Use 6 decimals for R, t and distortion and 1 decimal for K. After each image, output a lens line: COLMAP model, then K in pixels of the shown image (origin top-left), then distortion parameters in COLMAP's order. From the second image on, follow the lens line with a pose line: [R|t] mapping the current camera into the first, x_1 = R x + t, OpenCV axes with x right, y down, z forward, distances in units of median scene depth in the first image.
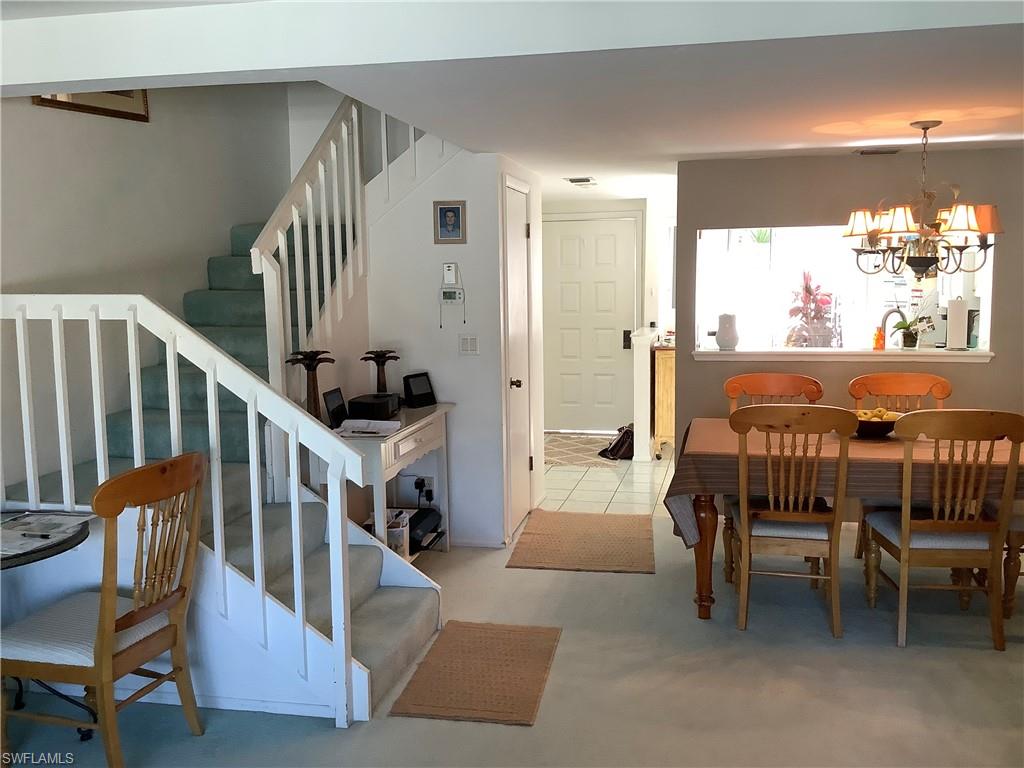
lens RADIAL K [[942.0, 0, 512.0], [0, 942.0, 384.0], [0, 0, 1]] dist [0.056878, 0.000251]
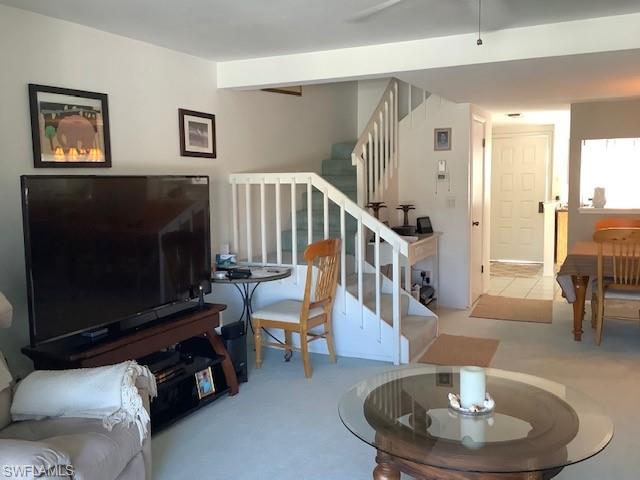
lens RADIAL K [[596.6, 0, 320.0], [0, 596.6, 240.0], [0, 0, 1]] dist [0.113119, -0.219193]
pose [[0.972460, 0.019079, -0.232288, -0.022449], [-0.021383, 0.999744, -0.007406, 0.057492], [0.232087, 0.012169, 0.972619, -0.295630]]
